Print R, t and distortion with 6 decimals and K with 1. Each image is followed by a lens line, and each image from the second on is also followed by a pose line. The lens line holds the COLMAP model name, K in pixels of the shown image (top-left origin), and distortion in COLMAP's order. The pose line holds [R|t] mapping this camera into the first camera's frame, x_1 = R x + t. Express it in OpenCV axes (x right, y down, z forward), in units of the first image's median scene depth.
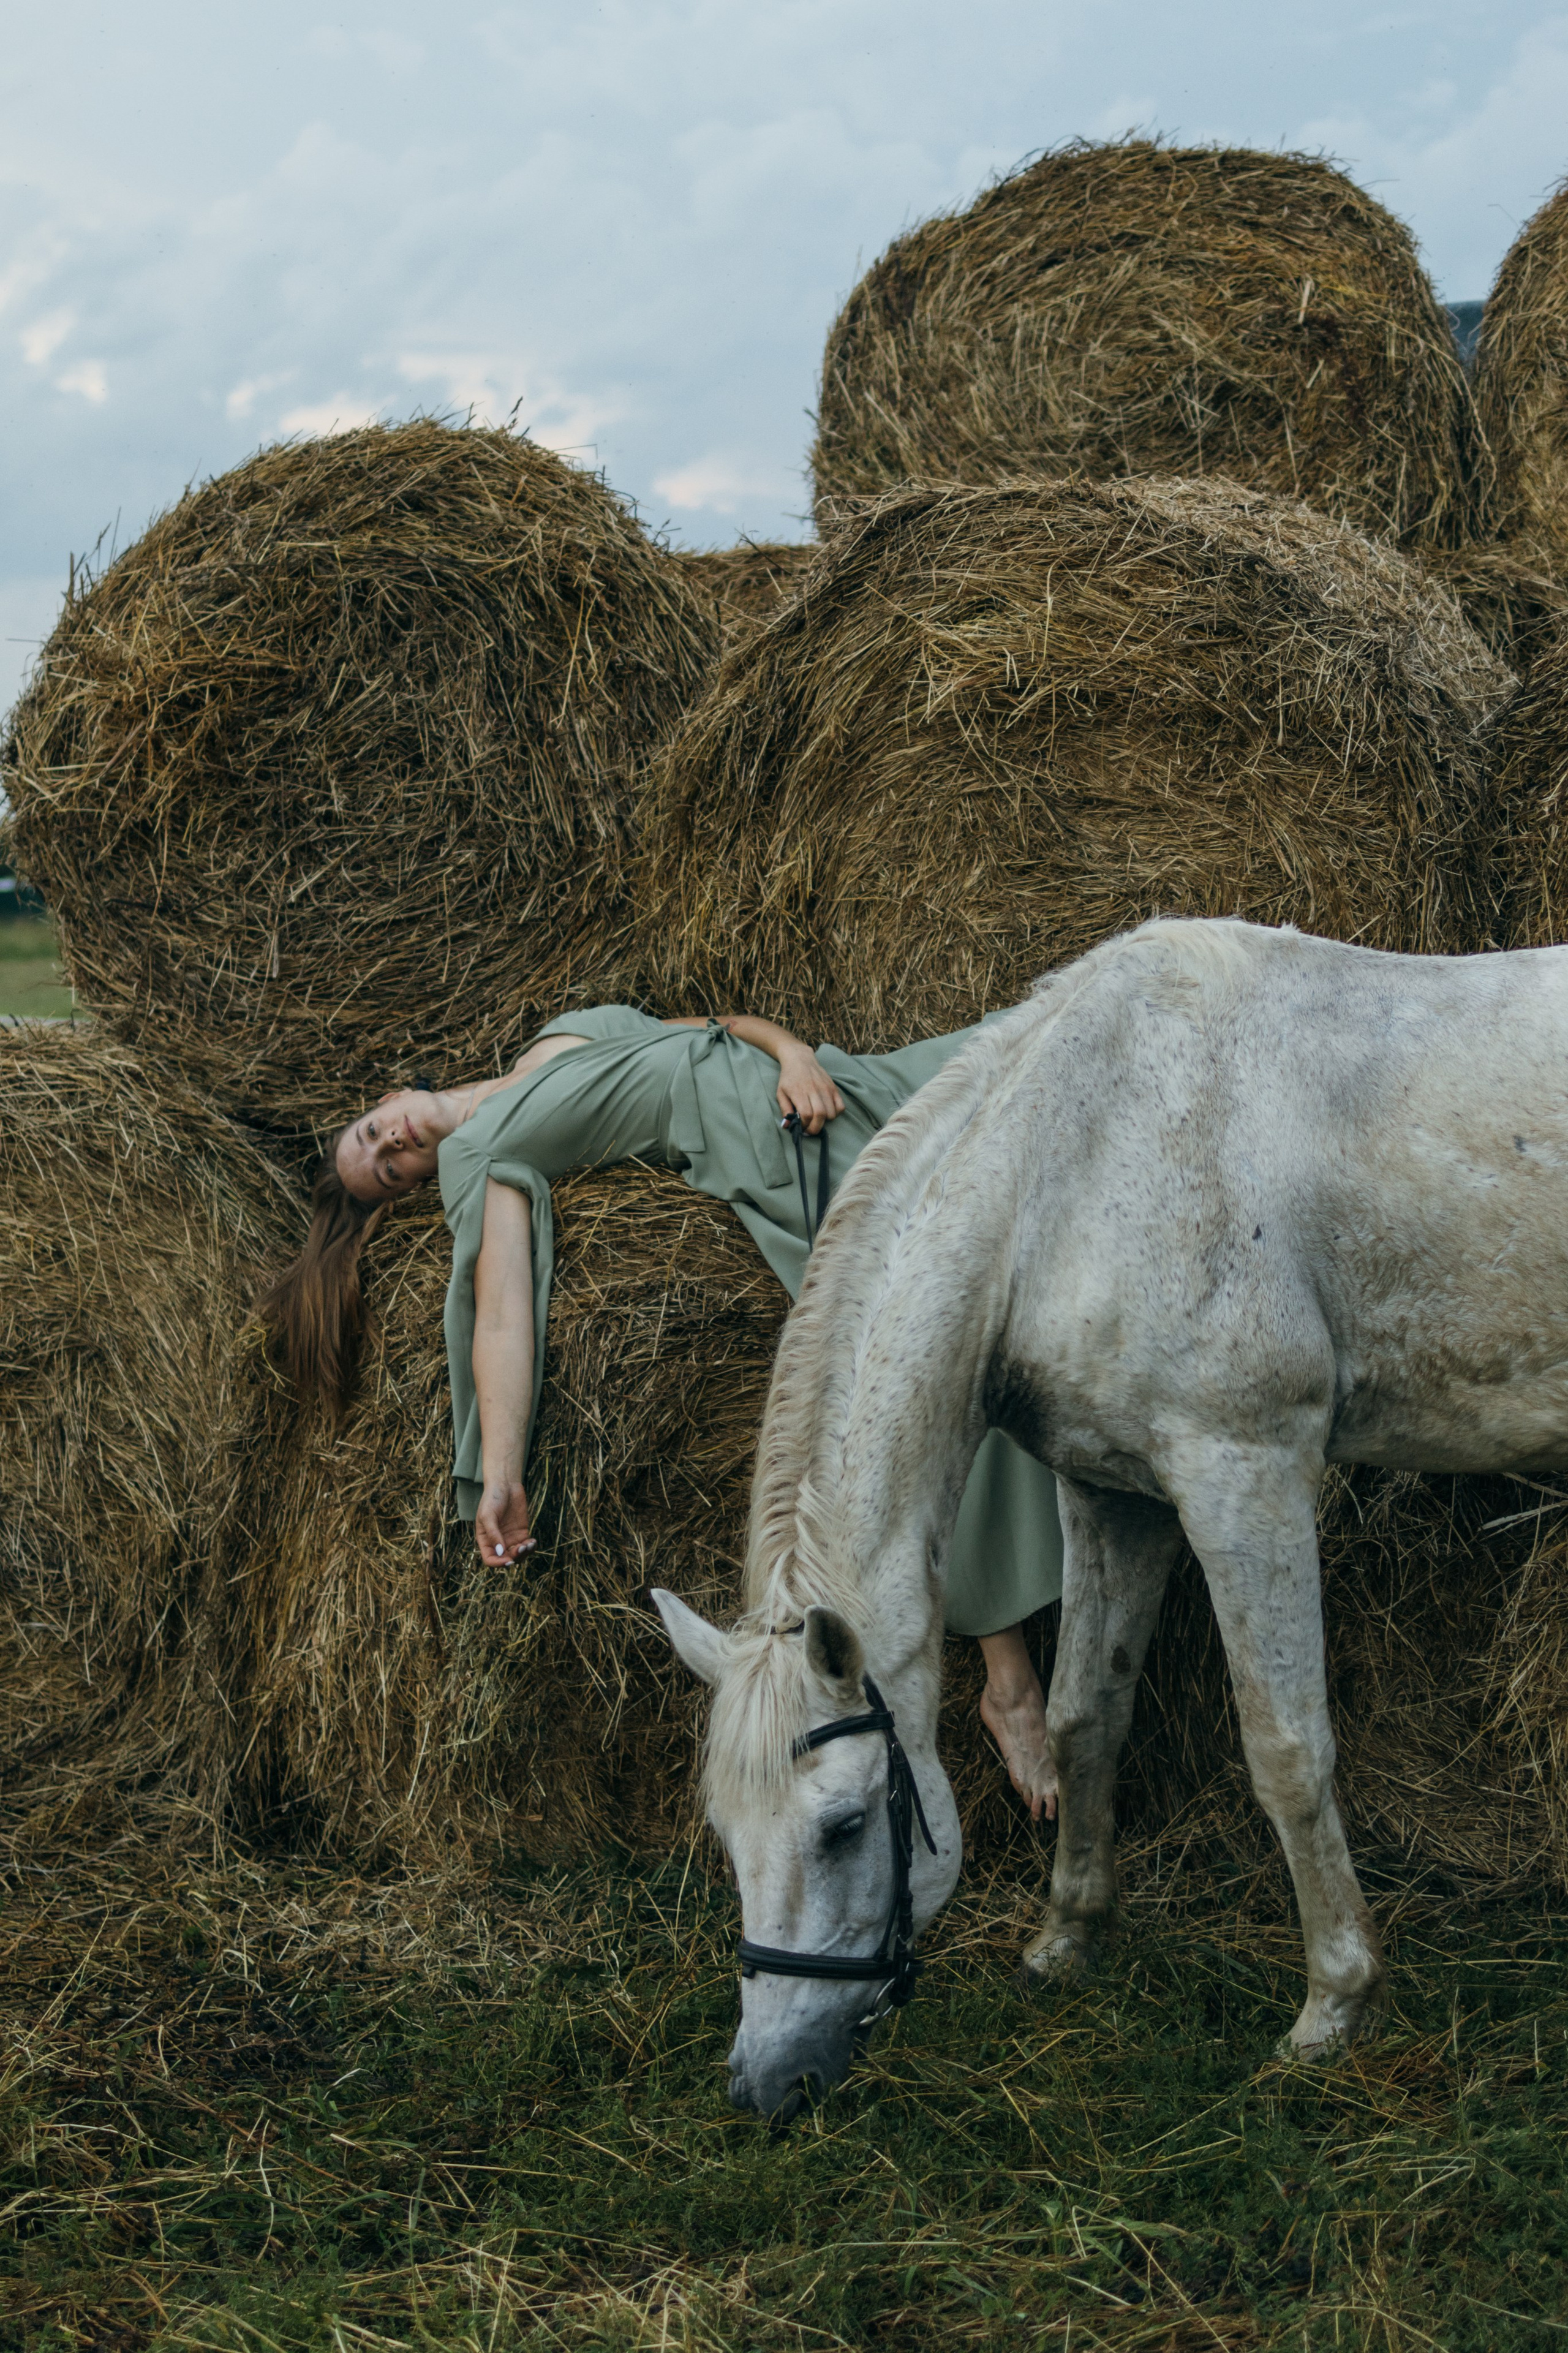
lens RADIAL K [[3880.3, 0, 745.3], [0, 3880.3, 1167.0], [0, 0, 1]] dist [0.048783, 0.003557]
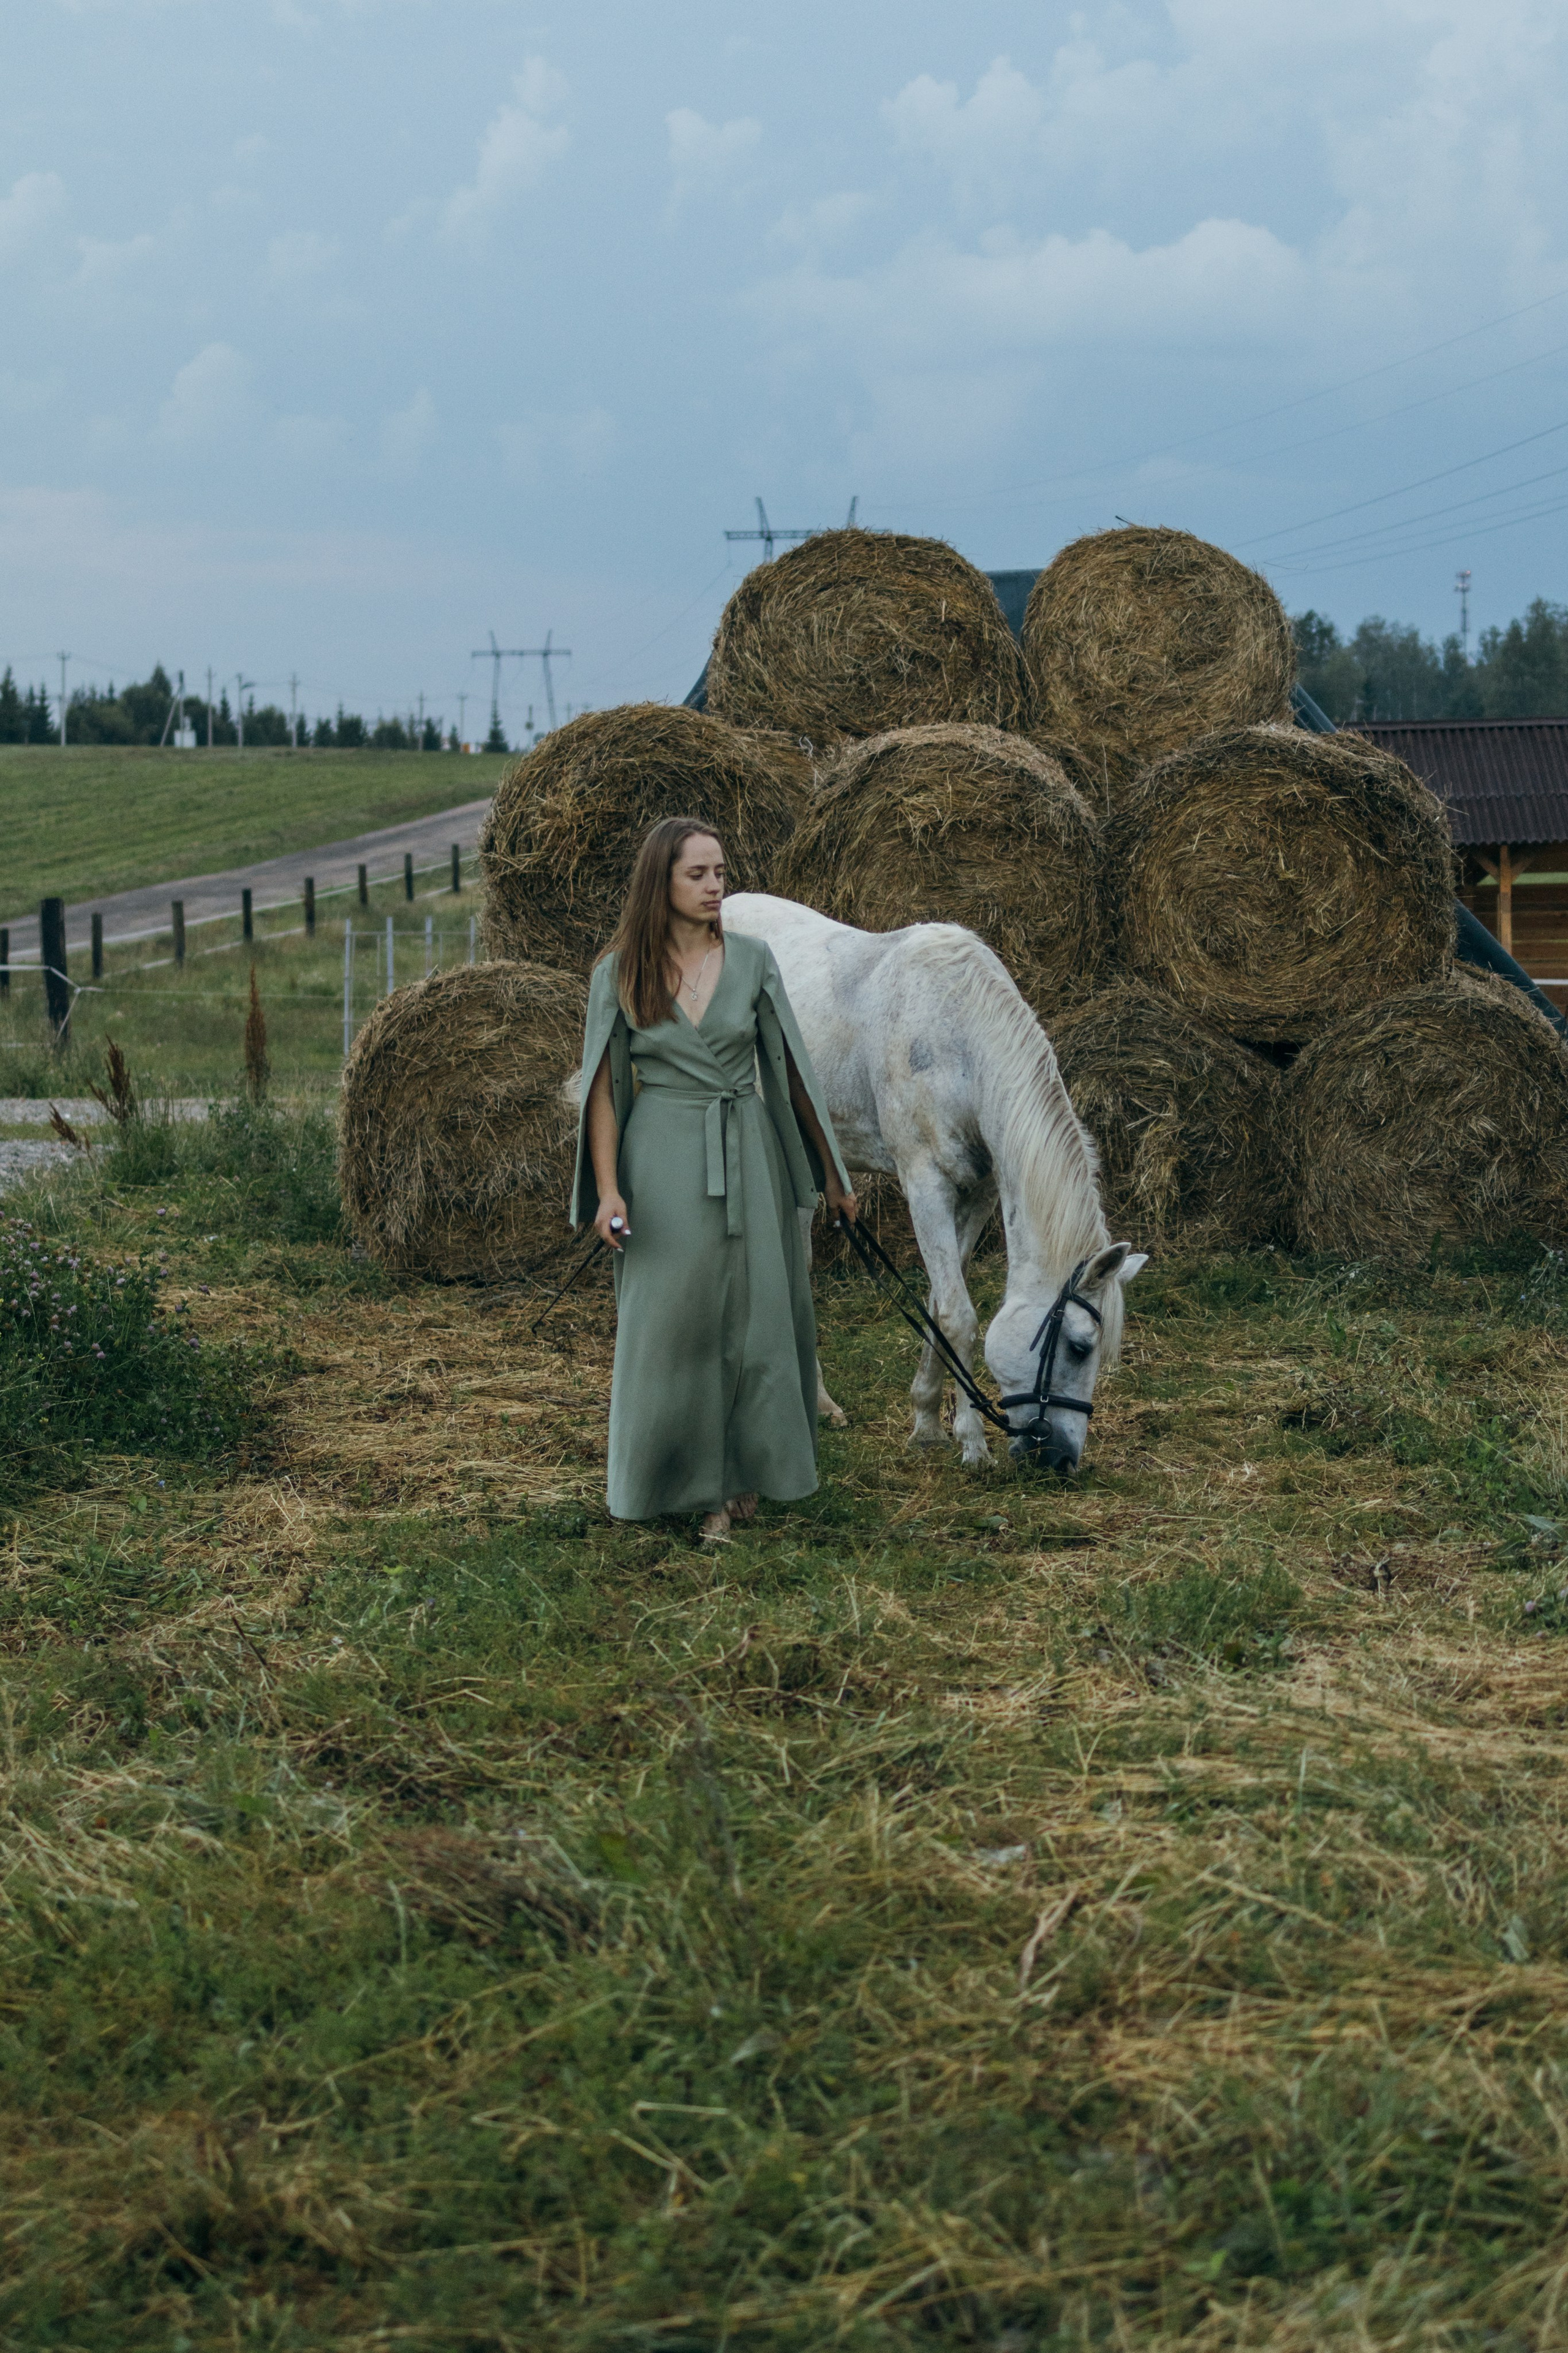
lens RADIAL K [[3773.4, 0, 784.0], [0, 3773.4, 1176.5], [0, 0, 1]] dist [0.019140, -0.004882]
pose [[0.968527, -0.048568, 0.244123, -0.608801], [0.041393, 0.998549, 0.034438, 0.023353], [-0.245441, -0.023249, 0.969133, -1.330335]]
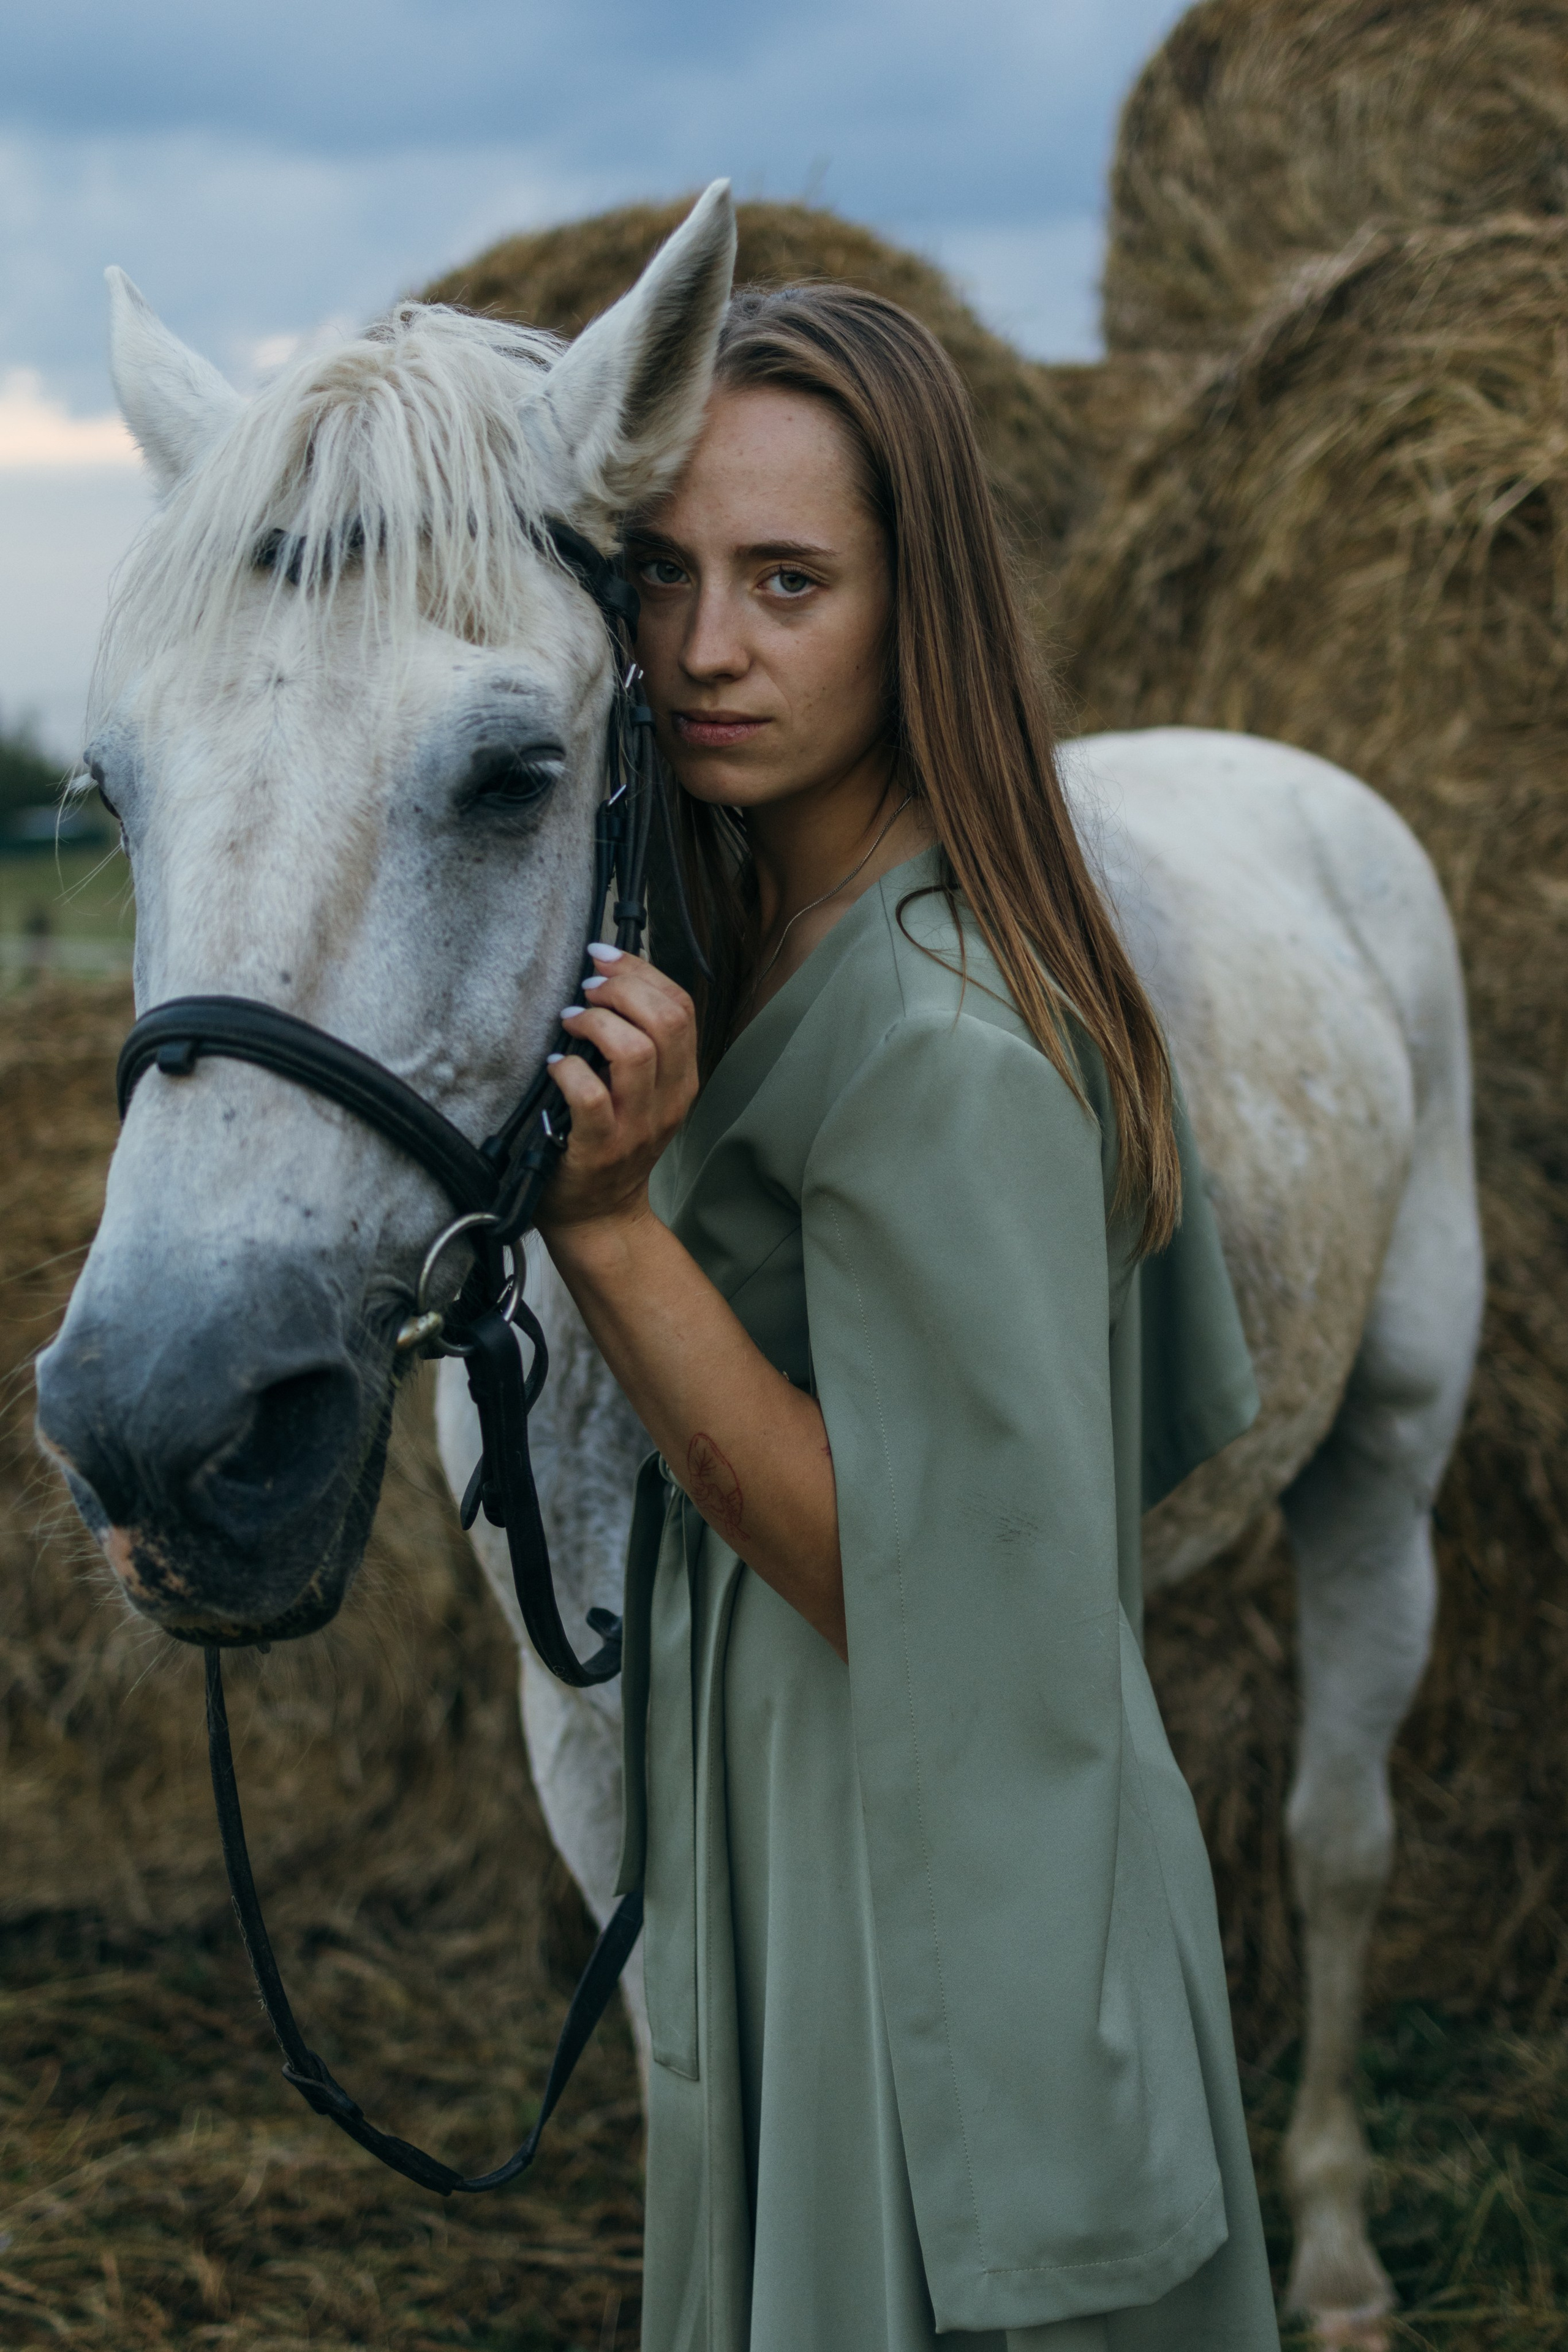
lens RADIAL K [[3772.1, 0, 784.0], [0, 3772.1, 1176.0], [0, 0, 1]] dist [0.019140, -0.004882]
pose [[0.999577, -0.028935, -0.002987, -0.072530], [0.029004, 0.999223, 0.026700, -0.009474], [0.002212, -0.026776, 0.999639, 0.223373]]
